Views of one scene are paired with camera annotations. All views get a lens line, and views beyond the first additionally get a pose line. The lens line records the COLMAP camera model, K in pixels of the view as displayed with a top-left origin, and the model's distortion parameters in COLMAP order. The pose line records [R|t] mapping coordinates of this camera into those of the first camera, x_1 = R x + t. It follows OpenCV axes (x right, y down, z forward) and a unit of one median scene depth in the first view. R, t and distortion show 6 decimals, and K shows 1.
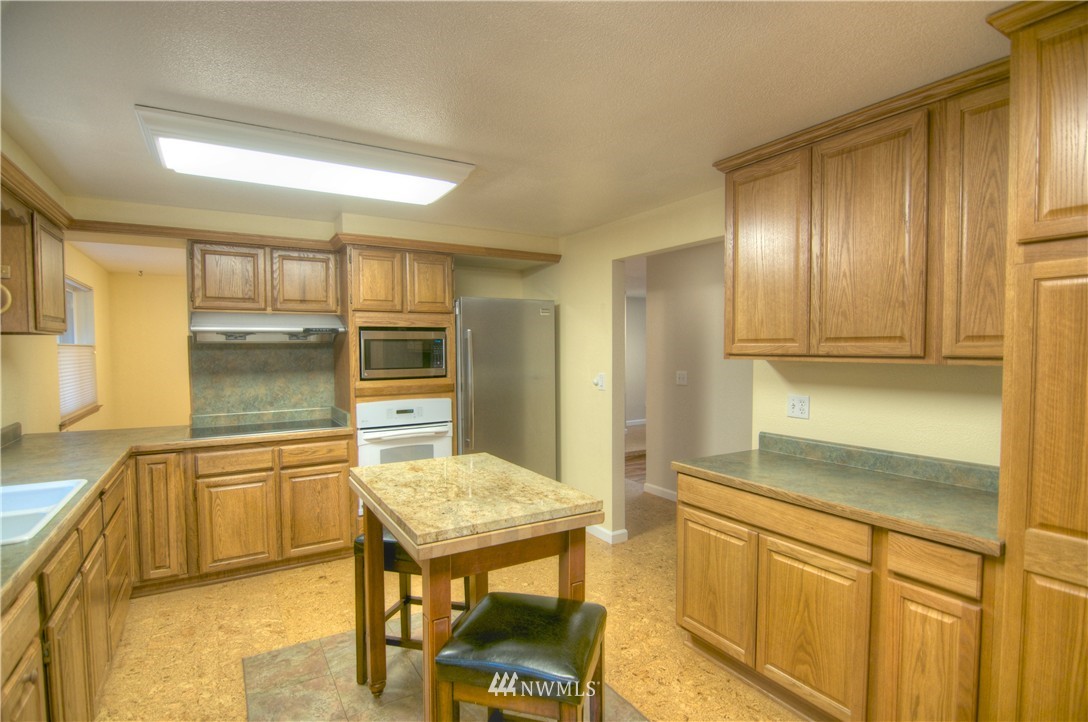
lens RADIAL K [[534.7, 0, 539.3], [0, 534.7, 365.7], [0, 0, 1]] dist [-0.011485, -0.003602]
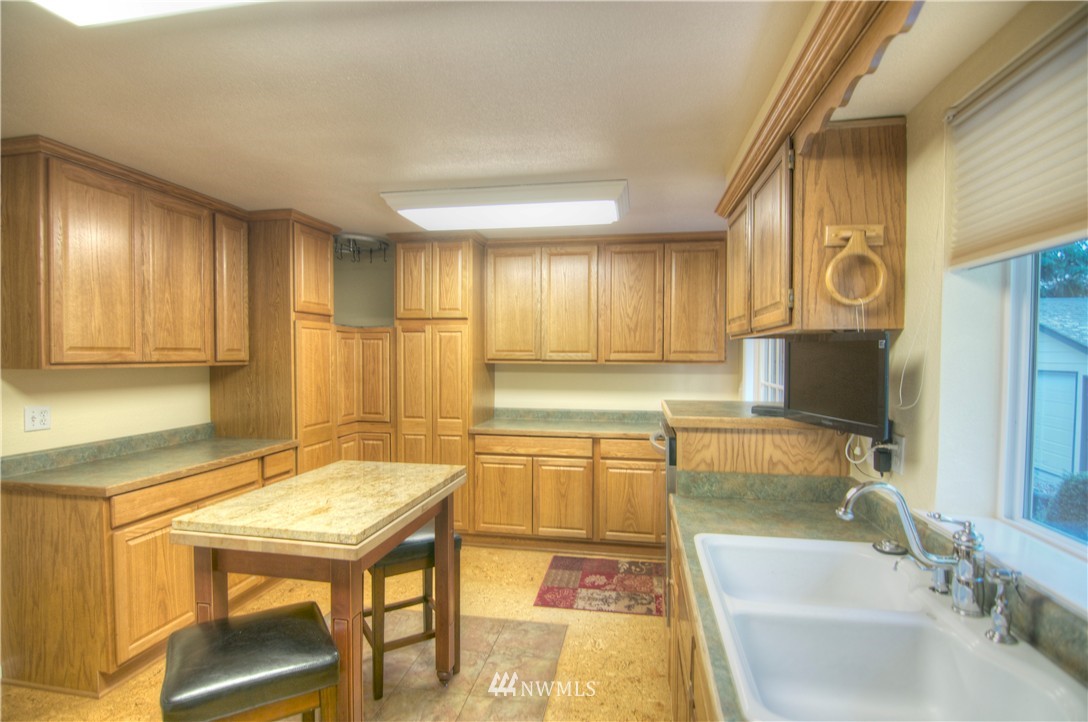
lens RADIAL K [[534.7, 0, 544.0], [0, 534.7, 365.9], [0, 0, 1]] dist [-0.011485, -0.003602]
pose [[-0.749733, -0.012836, 0.661616, -1.004471], [0.024443, 0.998592, 0.047072, -0.048008], [-0.661289, 0.051463, -0.748364, 1.374375]]
